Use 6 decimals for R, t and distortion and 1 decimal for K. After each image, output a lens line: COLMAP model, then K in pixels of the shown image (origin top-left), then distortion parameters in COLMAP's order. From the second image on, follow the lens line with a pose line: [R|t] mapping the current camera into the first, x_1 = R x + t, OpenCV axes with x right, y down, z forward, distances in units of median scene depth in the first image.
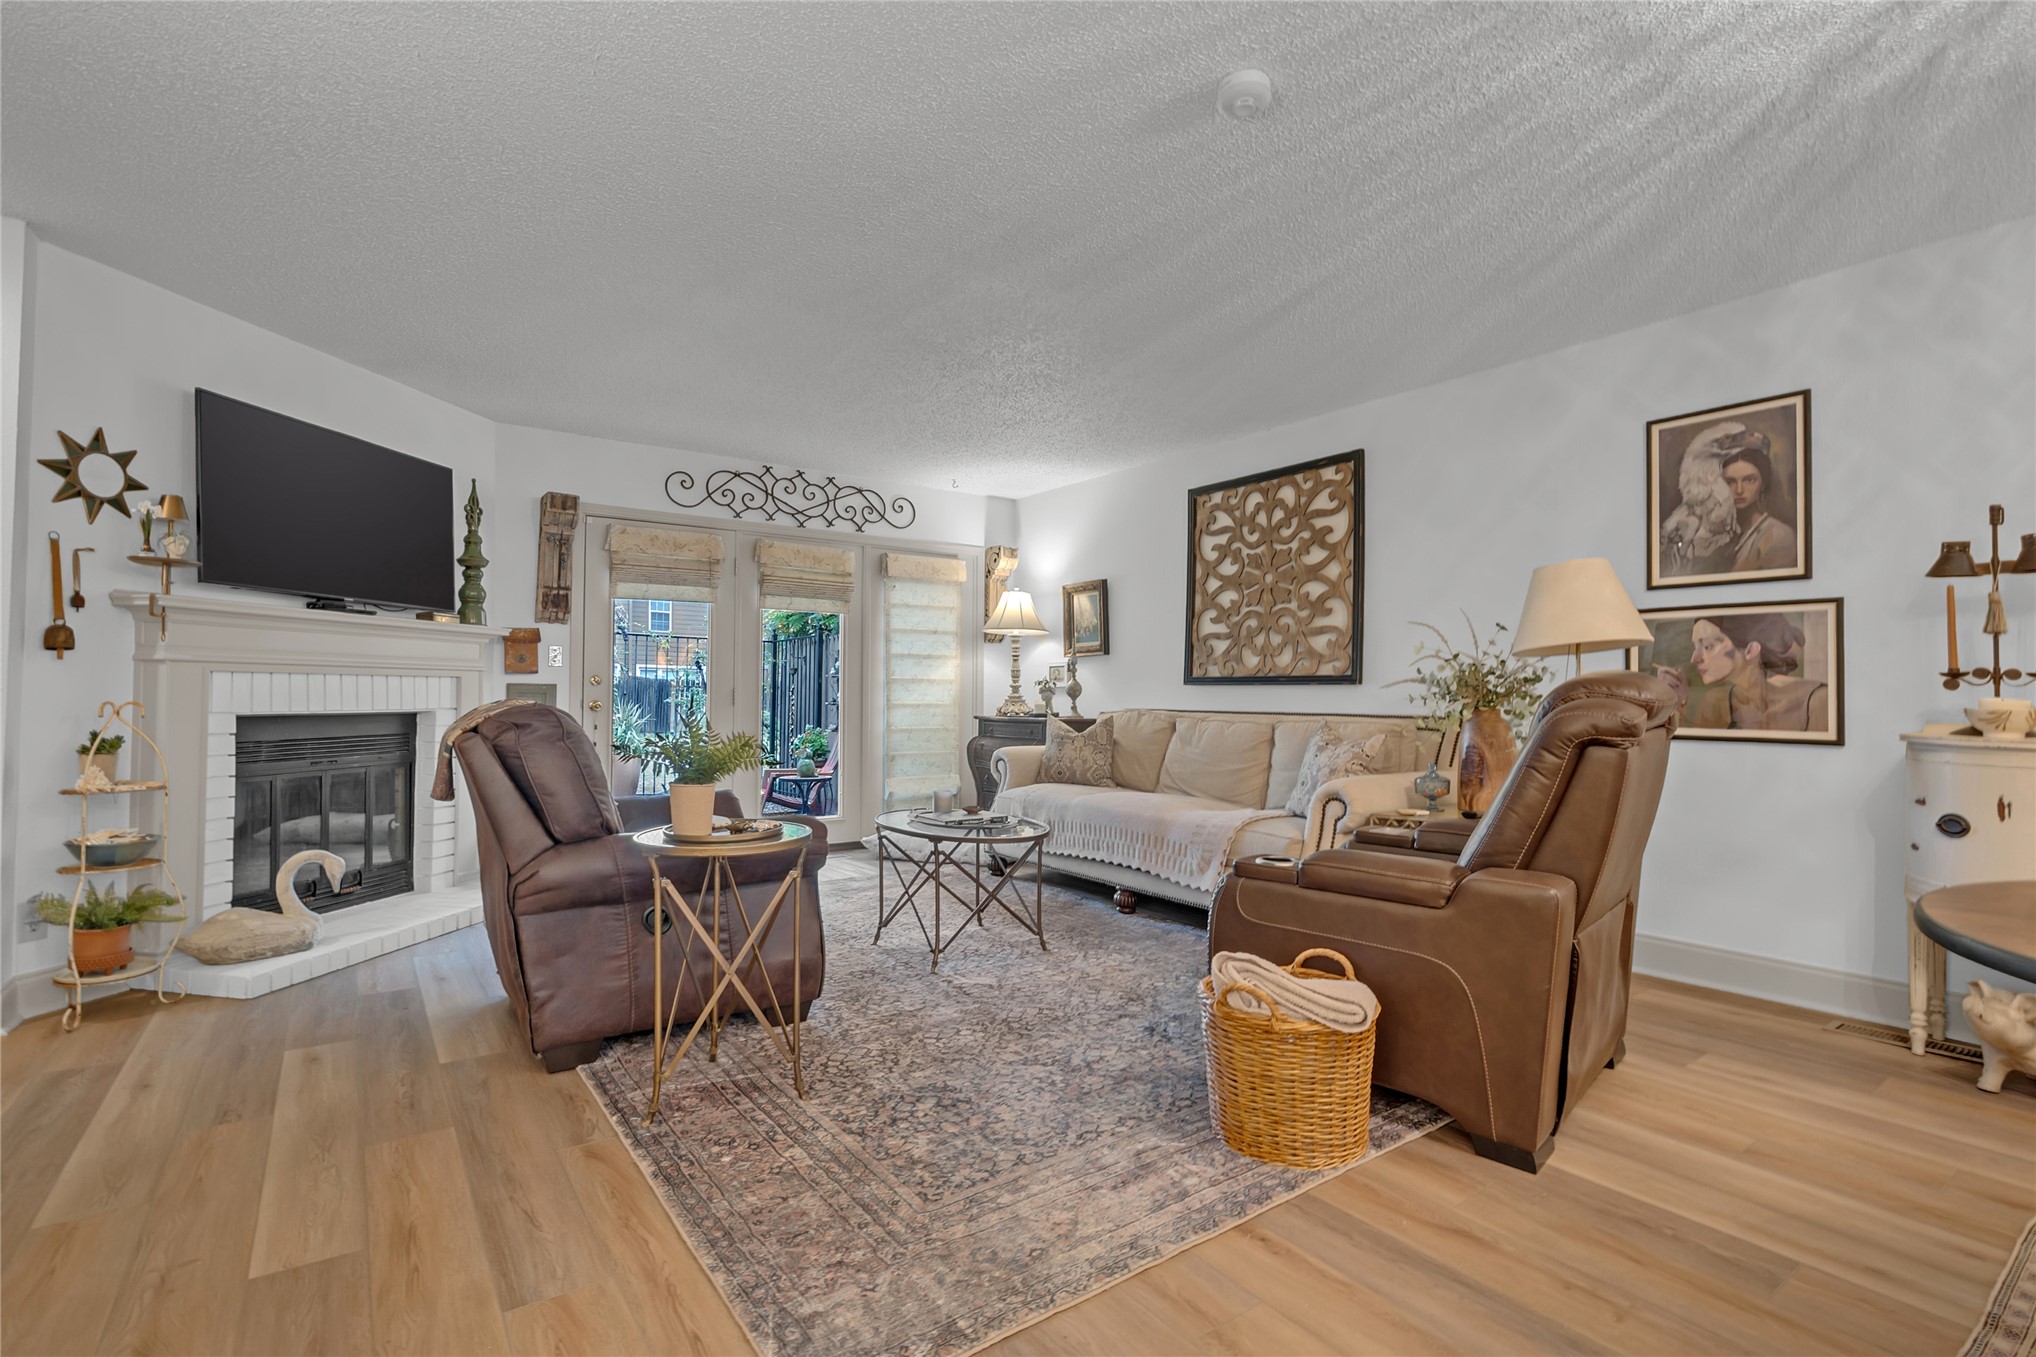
lens RADIAL K [[932.7, 0, 1020.7], [0, 932.7, 687.6], [0, 0, 1]] dist [-0.000131, -0.000001]
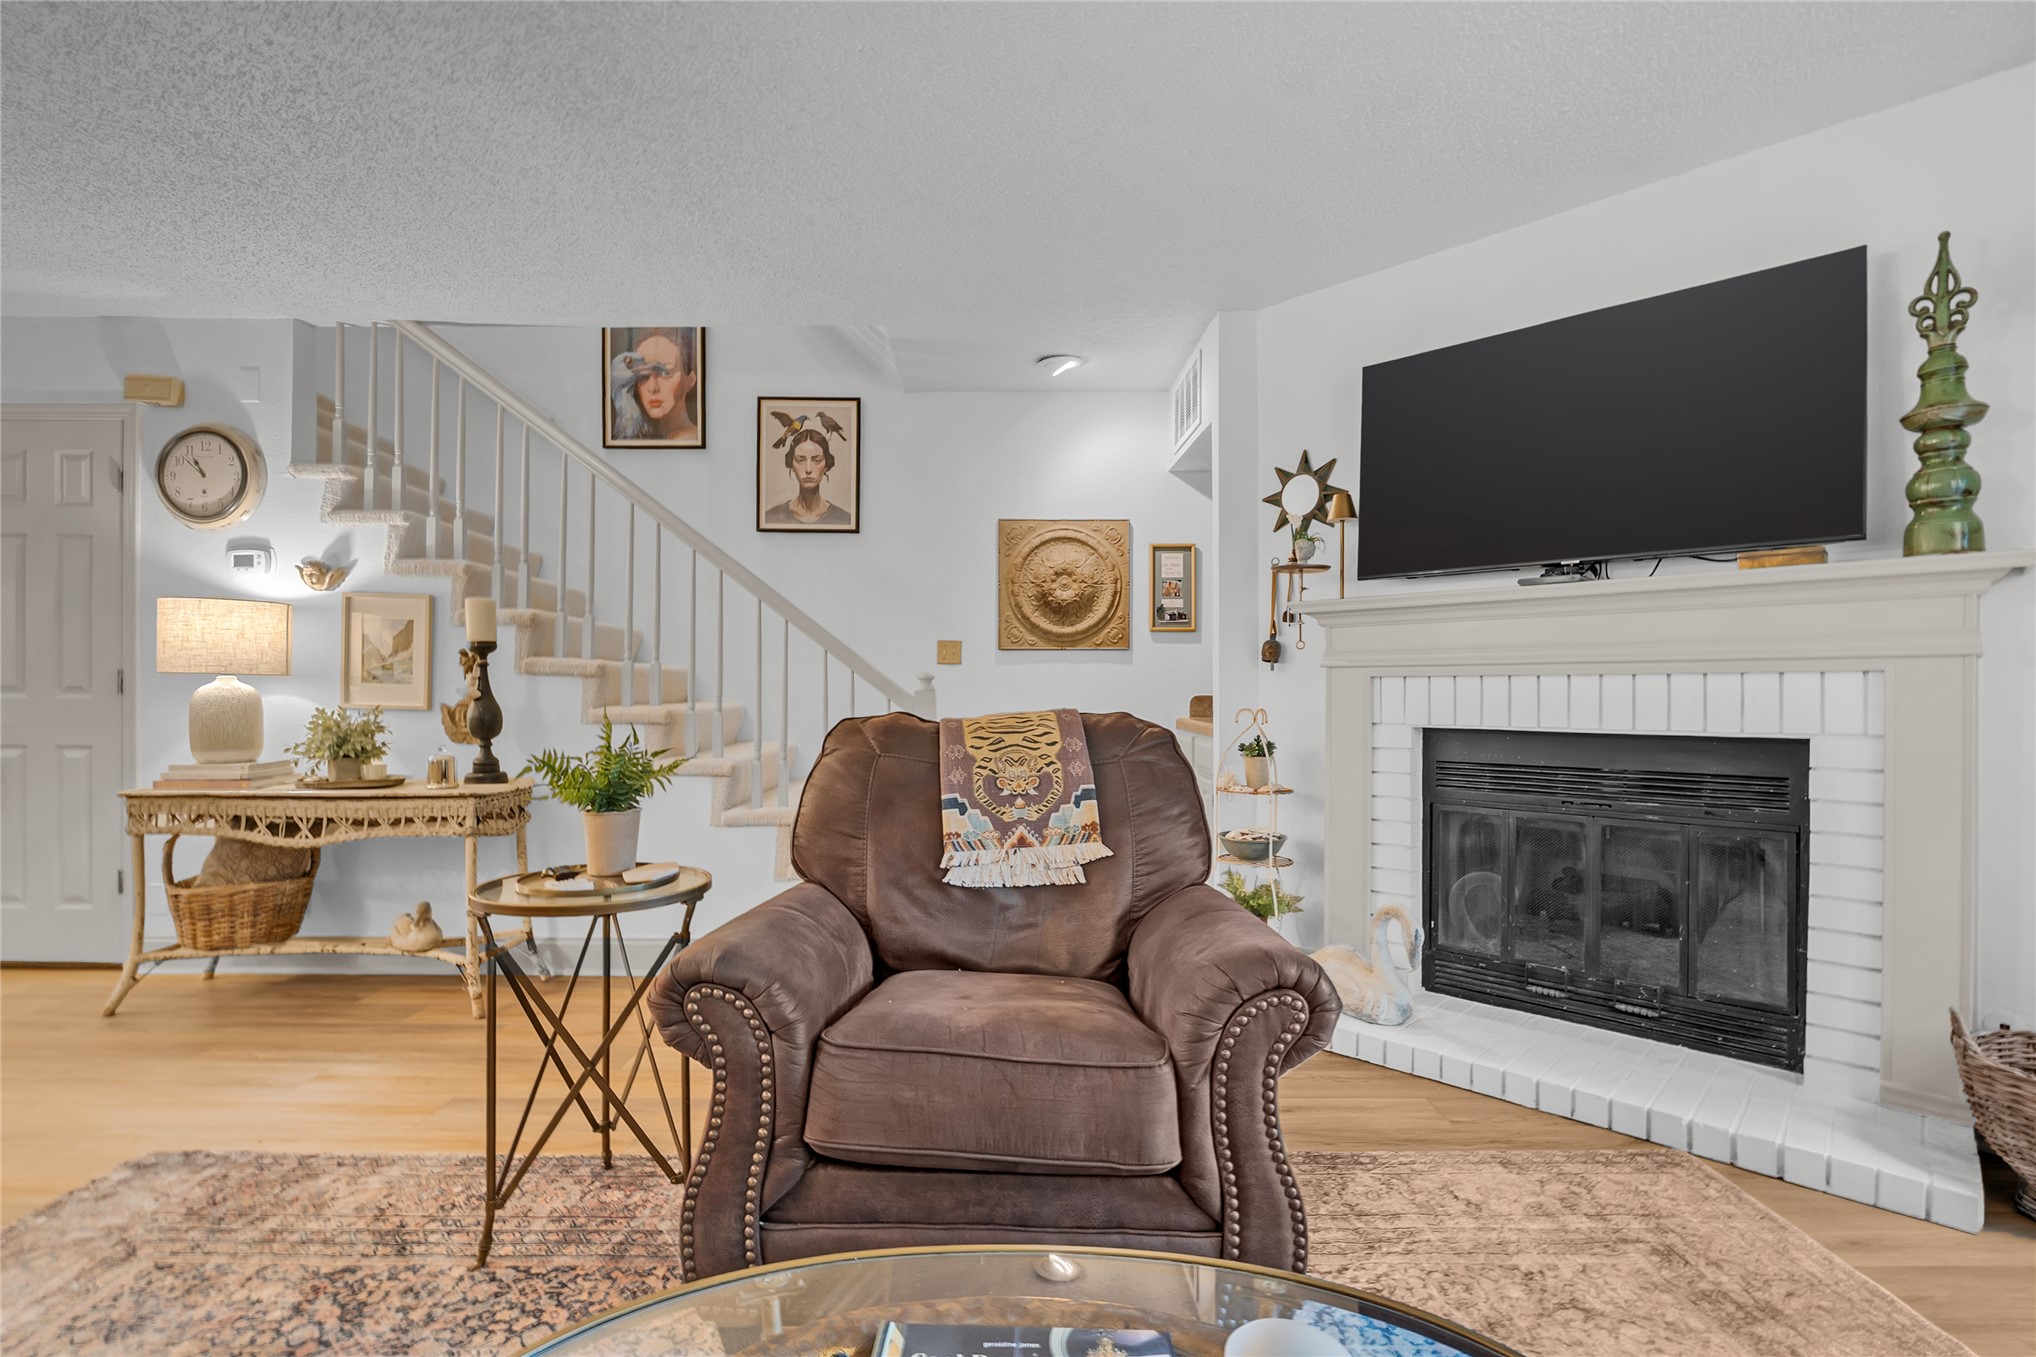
lens RADIAL K [[1008.8, 0, 1017.5], [0, 1008.8, 674.8], [0, 0, 1]] dist [-0.001011, -0.000393]
pose [[-0.600820, -0.010443, -0.799316, 0.104151], [0.009171, 0.999759, -0.019955, -0.004087], [0.799332, -0.019320, -0.600579, 1.257469]]
